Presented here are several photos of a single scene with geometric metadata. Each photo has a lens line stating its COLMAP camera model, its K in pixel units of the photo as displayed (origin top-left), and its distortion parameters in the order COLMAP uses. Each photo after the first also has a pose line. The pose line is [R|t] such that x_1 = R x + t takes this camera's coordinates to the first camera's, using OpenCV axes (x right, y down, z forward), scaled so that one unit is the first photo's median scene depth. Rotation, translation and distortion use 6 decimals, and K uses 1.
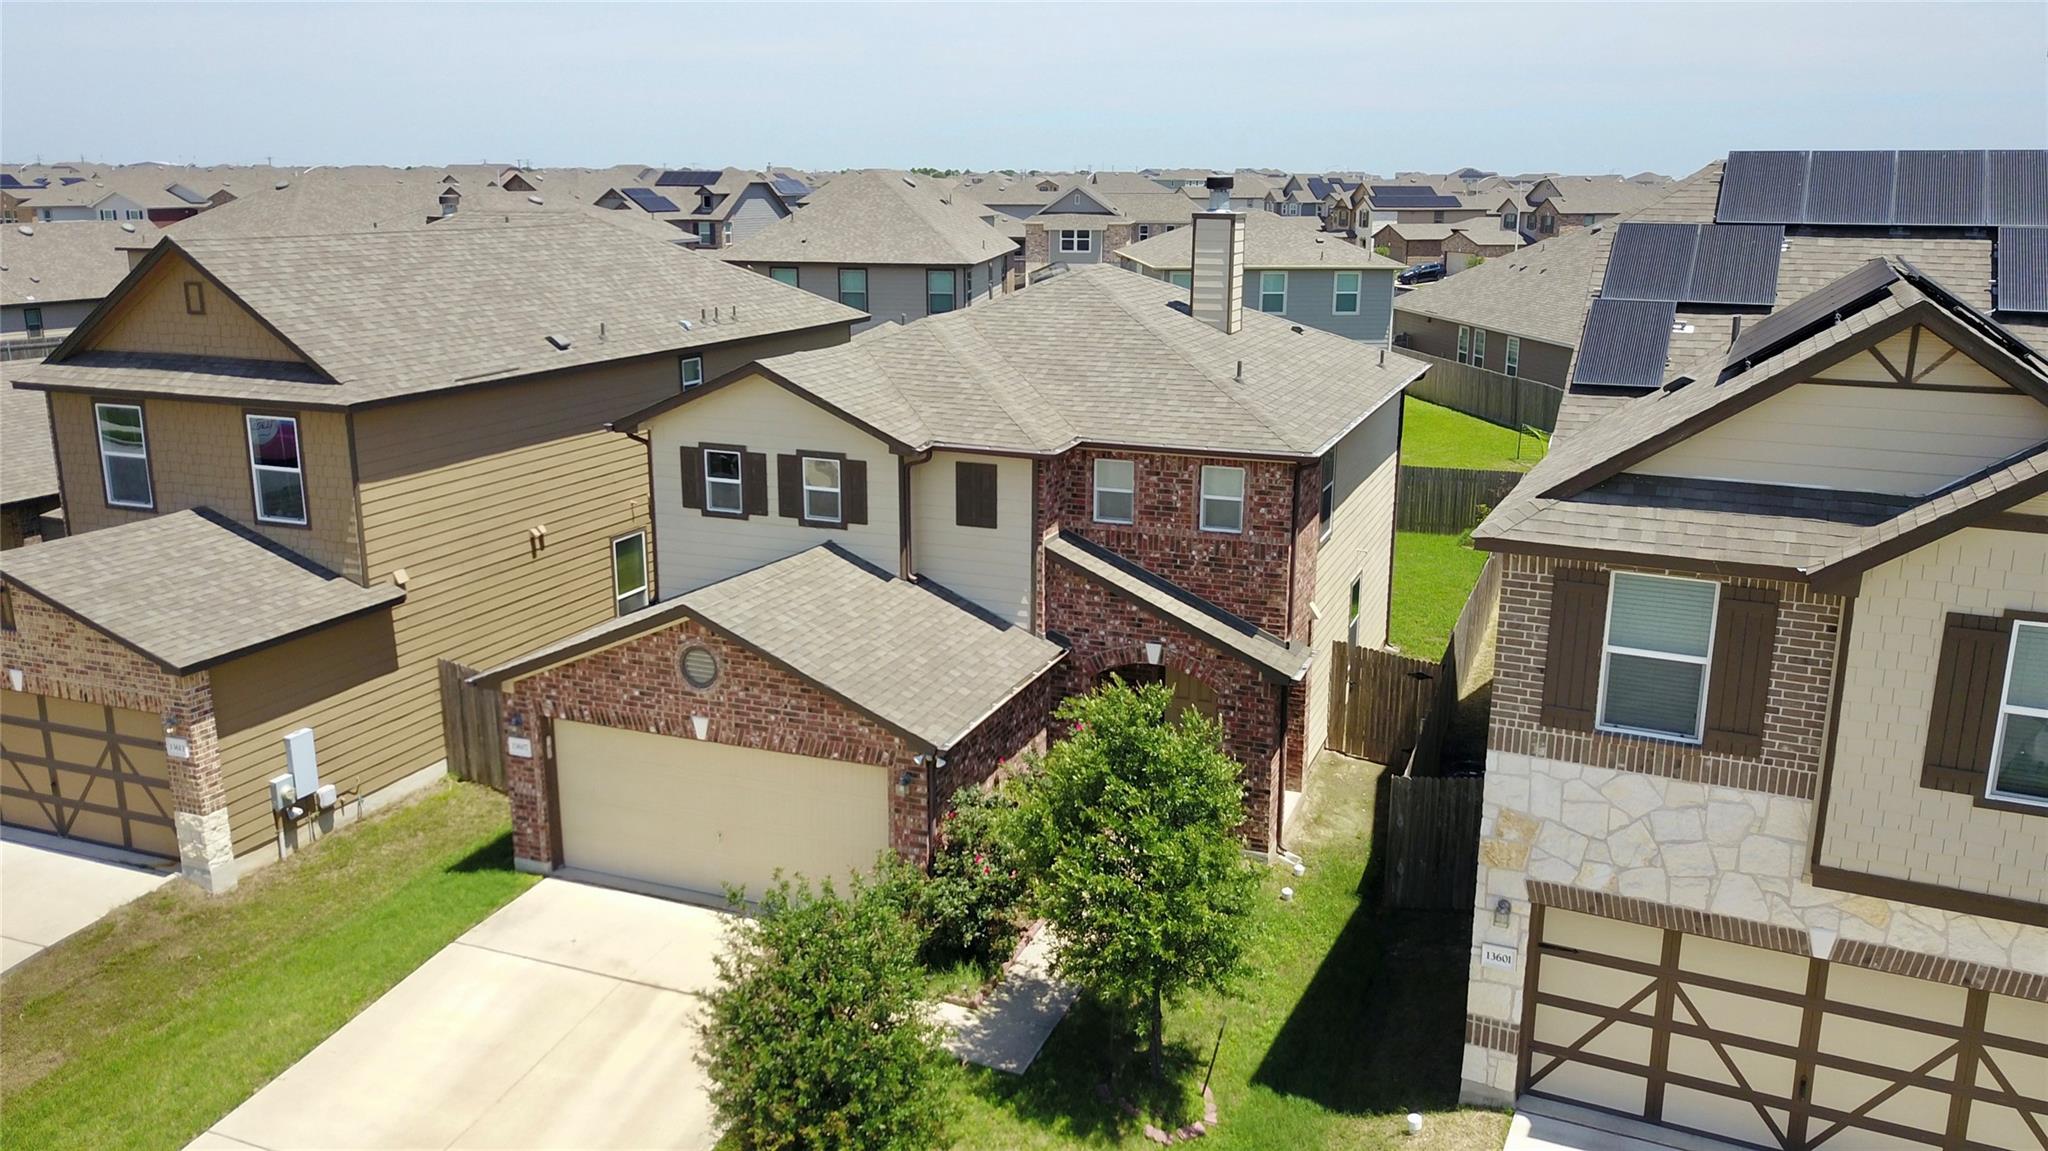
lens RADIAL K [[1560.9, 0, 1024.0], [0, 1560.9, 575.5], [0, 0, 1]] dist [0.038386, -0.034622]
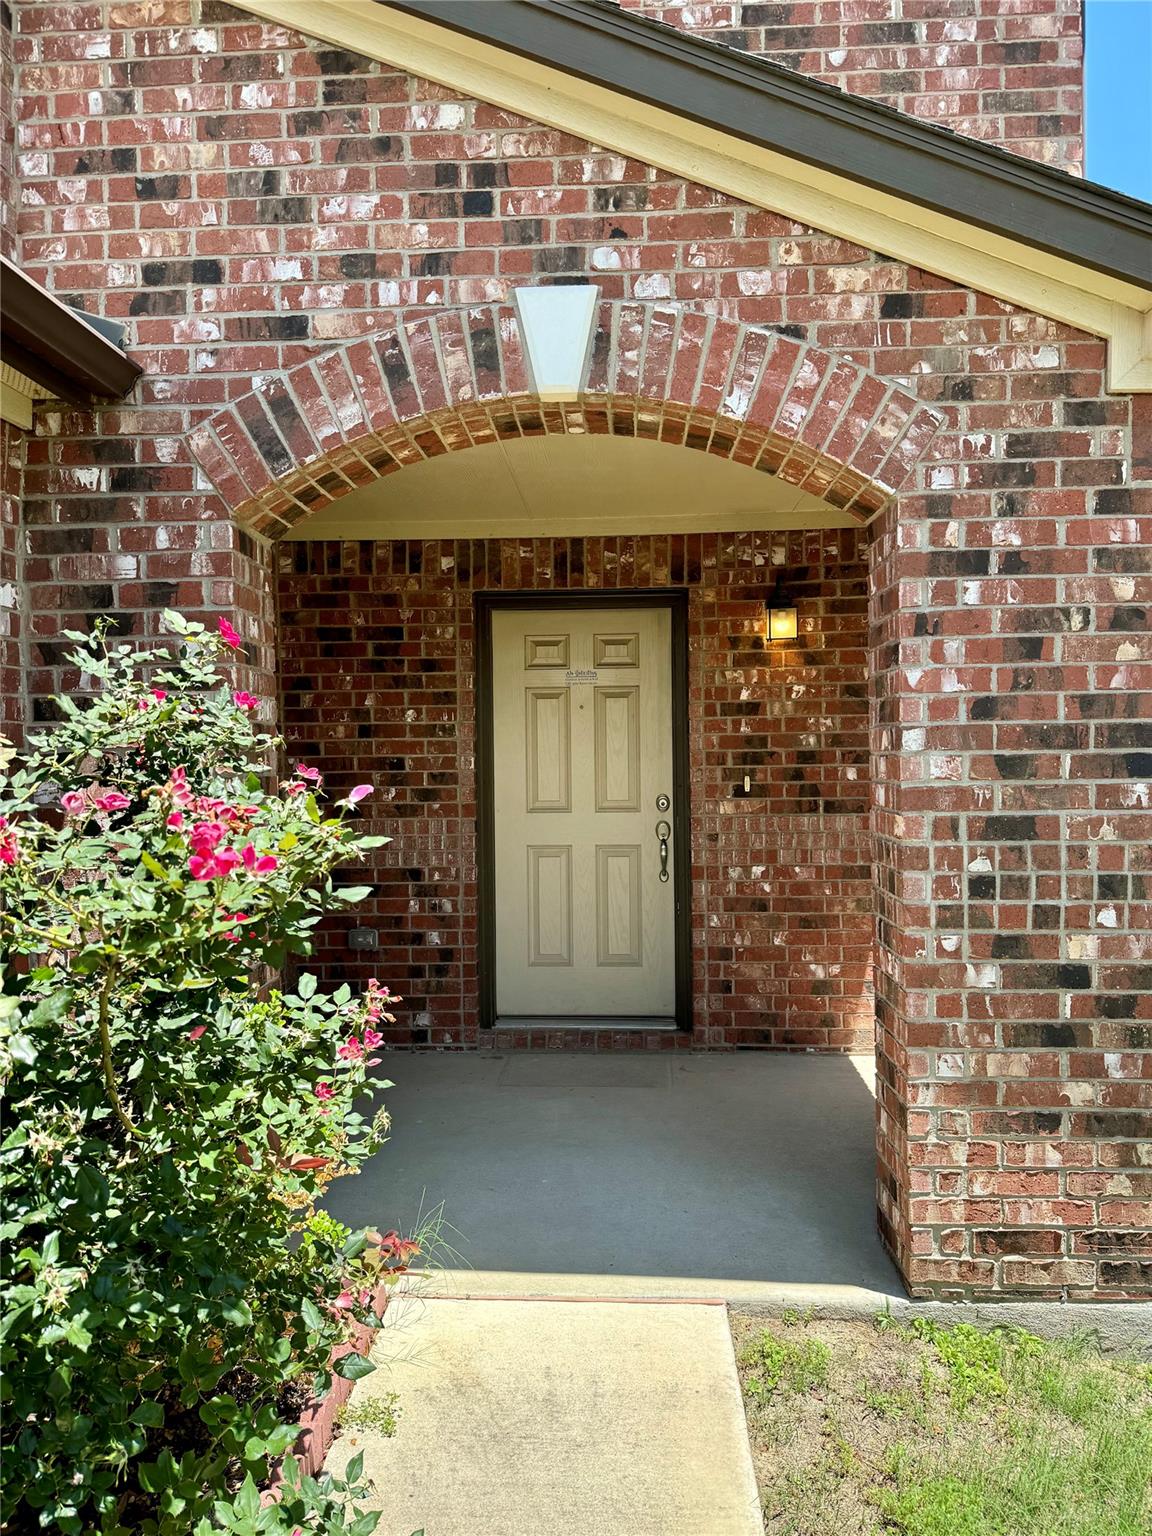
lens RADIAL K [[1068.4, 0, 576.0], [0, 1068.4, 768.0], [0, 0, 1]] dist [0.001015, 0.000313]
pose [[0.946288, -0.021953, 0.322580, 0.041825], [0.095875, 0.971873, -0.215107, 0.142234], [-0.308784, 0.234481, 0.921776, 0.939950]]
